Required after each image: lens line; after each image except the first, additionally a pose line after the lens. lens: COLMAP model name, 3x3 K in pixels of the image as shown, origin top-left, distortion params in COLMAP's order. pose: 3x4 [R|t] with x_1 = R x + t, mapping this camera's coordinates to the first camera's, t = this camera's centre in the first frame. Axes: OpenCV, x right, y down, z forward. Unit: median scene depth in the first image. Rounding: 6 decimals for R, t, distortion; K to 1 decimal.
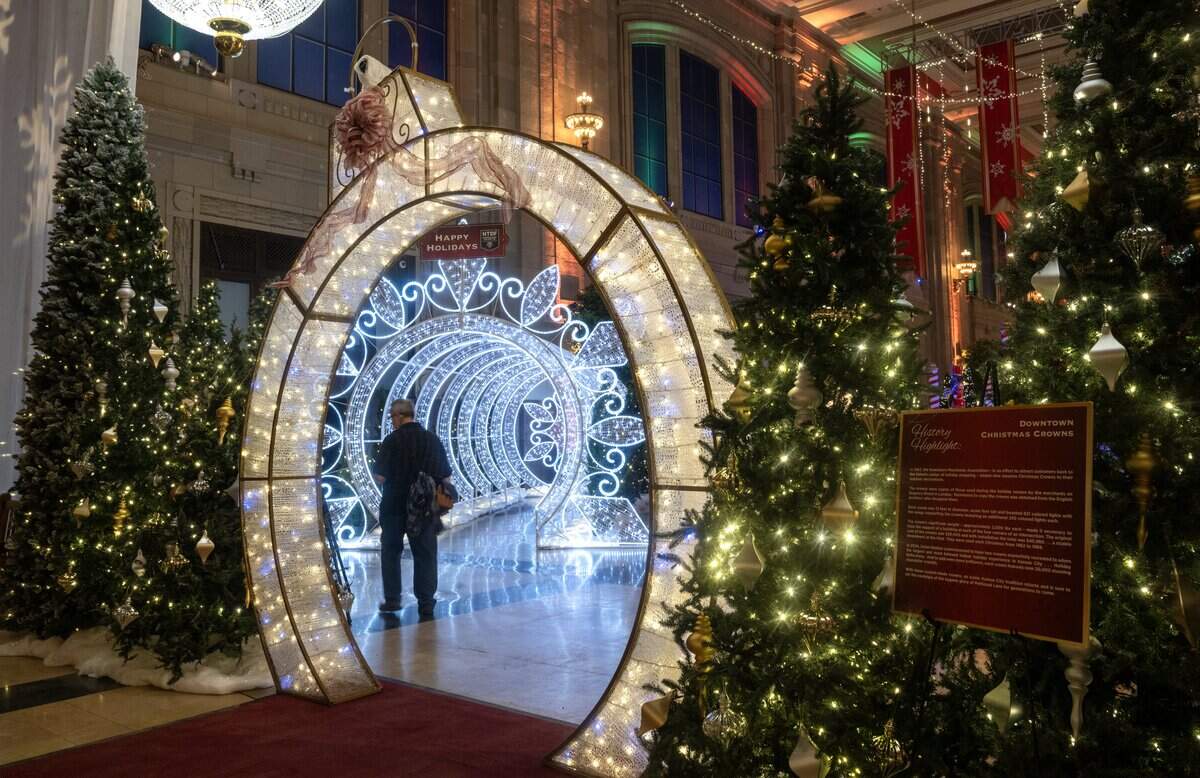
lens RADIAL K [[928.0, 0, 611.8], [0, 928.0, 327.9], [0, 0, 1]] dist [0.001361, -0.004618]
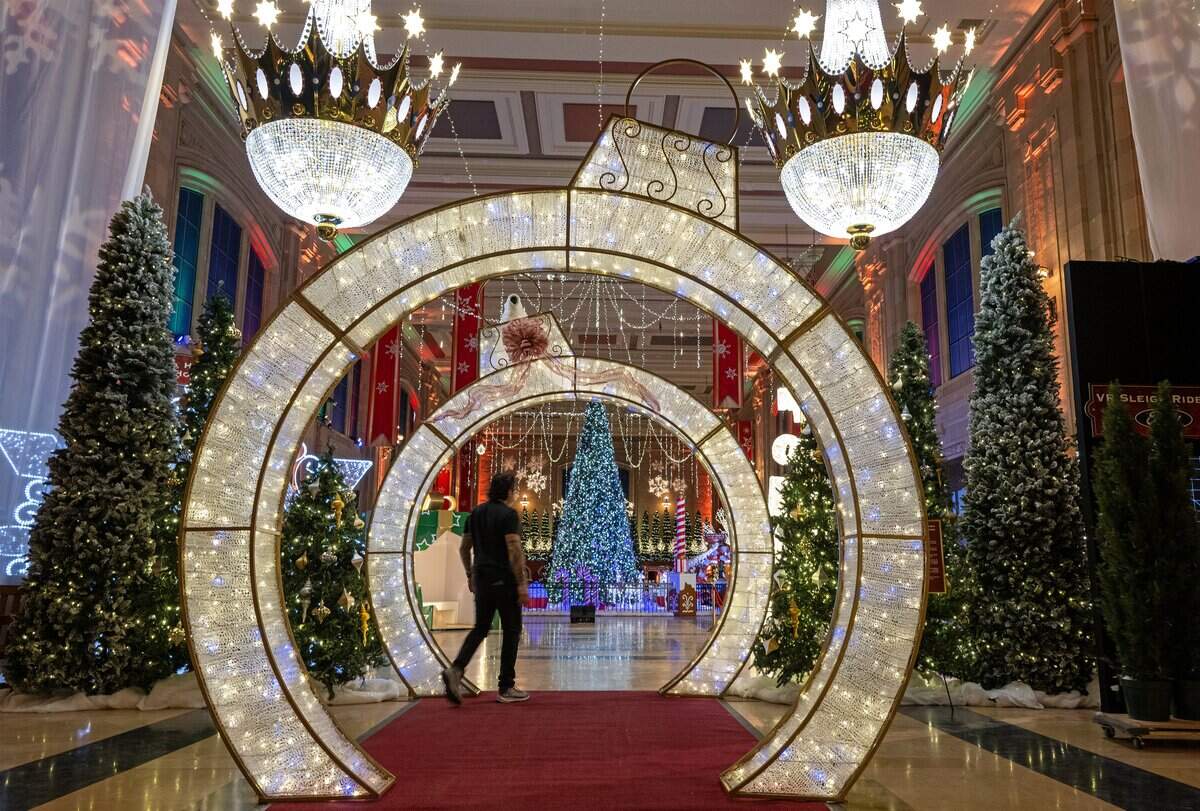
lens RADIAL K [[921.8, 0, 593.2], [0, 921.8, 403.4], [0, 0, 1]] dist [-0.018431, -0.013962]
pose [[0.752923, 0.150612, 0.640643, -0.251749], [-0.091000, 0.987935, -0.125310, 0.019178], [-0.651787, 0.036050, 0.757545, -0.068497]]
